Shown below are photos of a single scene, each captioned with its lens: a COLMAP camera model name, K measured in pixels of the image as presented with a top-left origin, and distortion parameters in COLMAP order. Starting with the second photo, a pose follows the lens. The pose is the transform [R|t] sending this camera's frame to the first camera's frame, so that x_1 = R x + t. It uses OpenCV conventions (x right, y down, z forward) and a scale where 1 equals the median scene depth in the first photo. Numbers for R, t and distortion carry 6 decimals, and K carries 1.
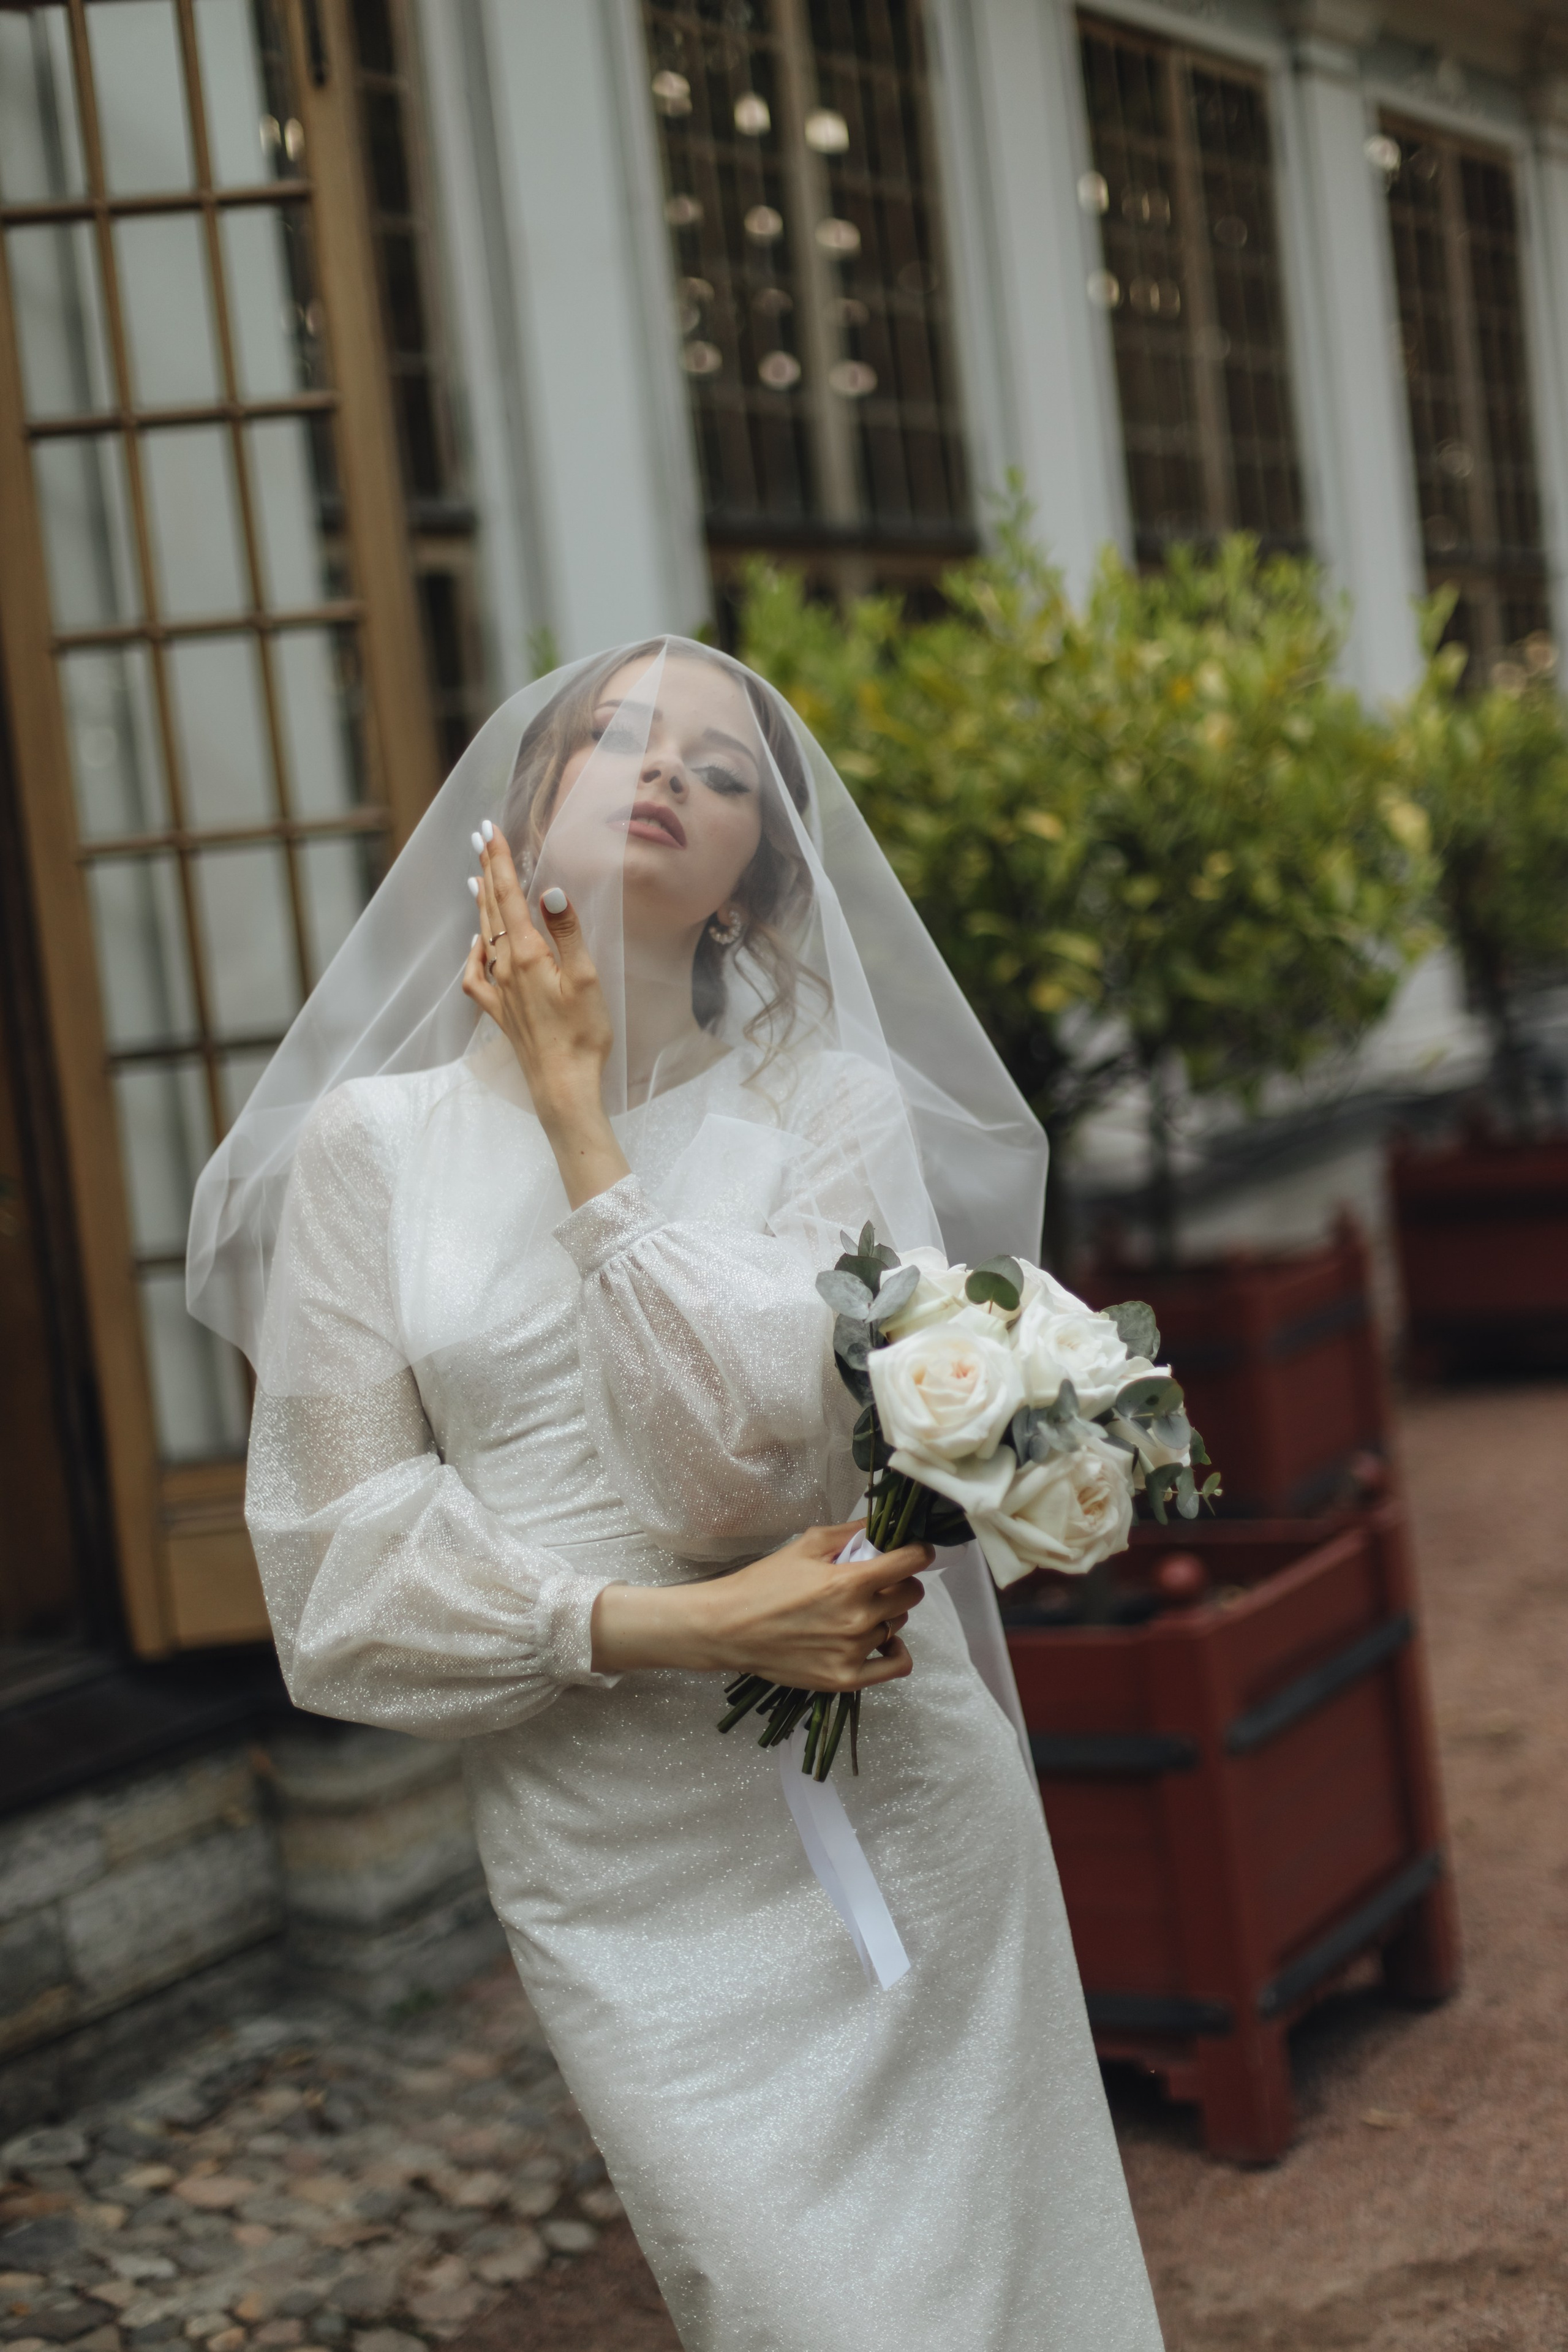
lens RADIAL K [[3305.4, 0, 696.2], [0, 3305.4, 1177.2], [0, 0, 1]] dist [0.011225, 0.009202]
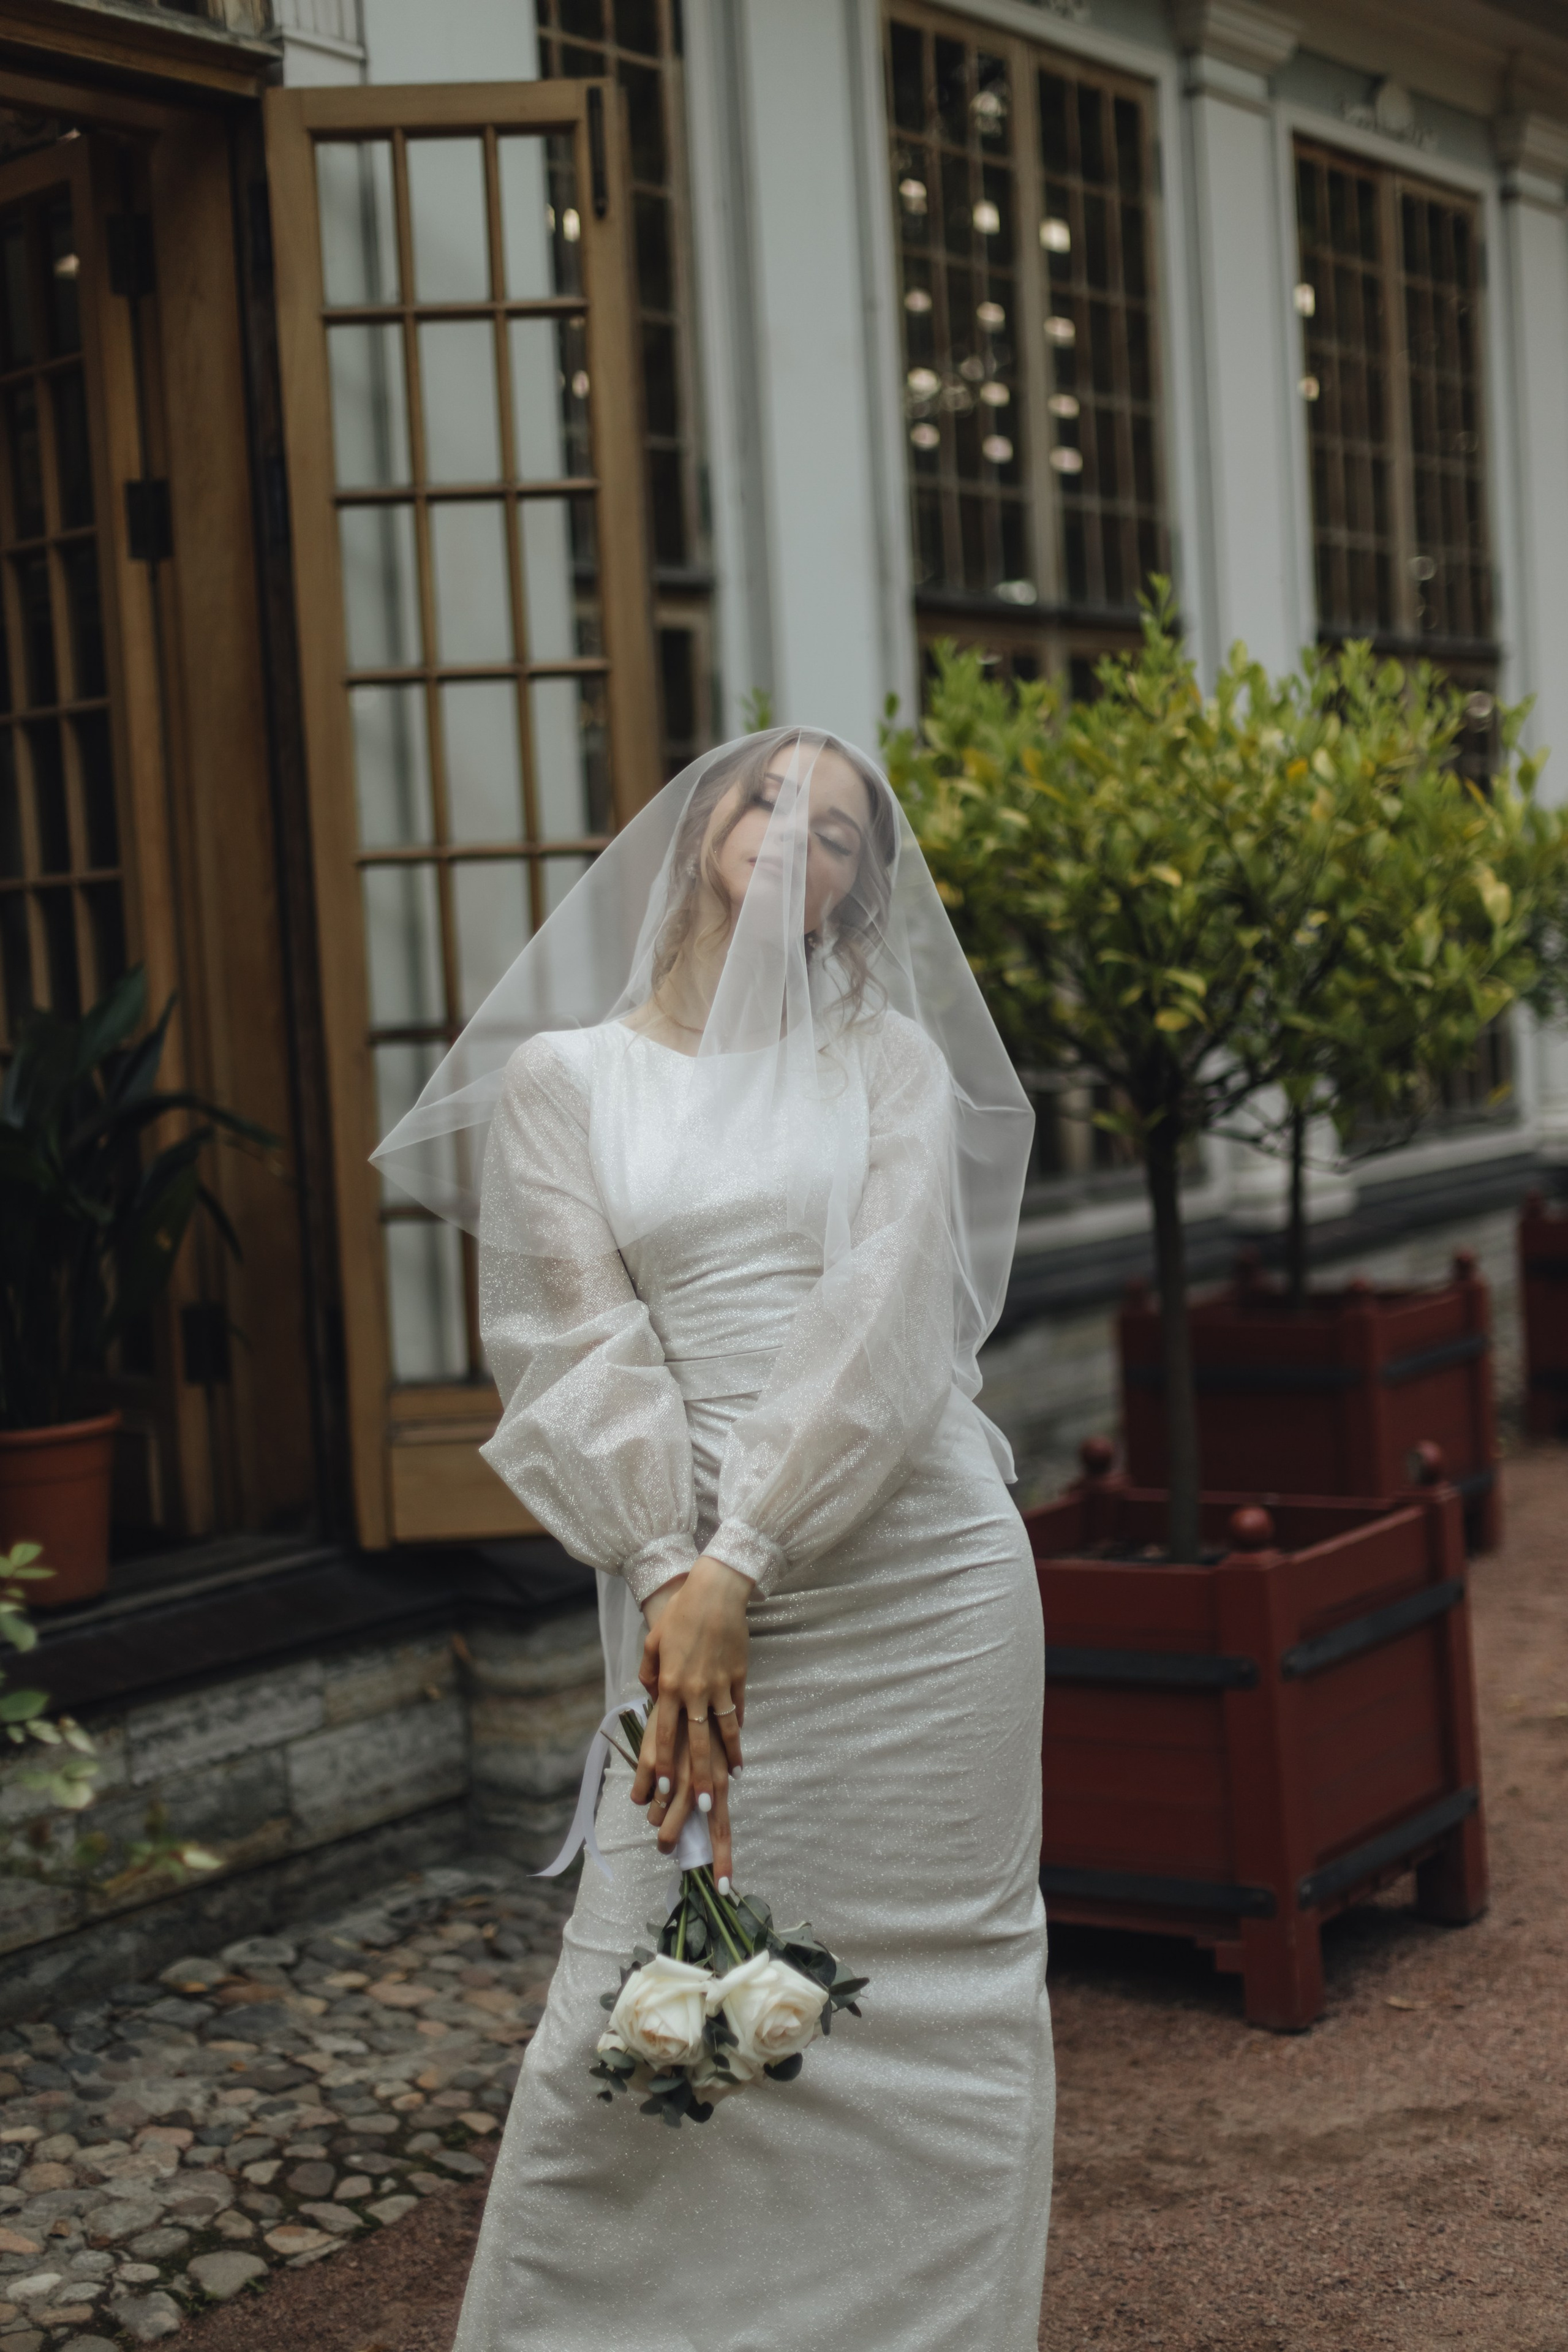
lens RADIAL K [[3305.4, 0, 696.2], [0, 3305.4, 1177.2], [0, 0, 1]] dist [0.011225, 0.009202]
pose [[0.996290, 0.060746, -0.060953, 0.013061], [-0.061661, 0.998009, -0.013247, 0.024558], [0.060027, 0.016956, 0.998053, -0.173873]]
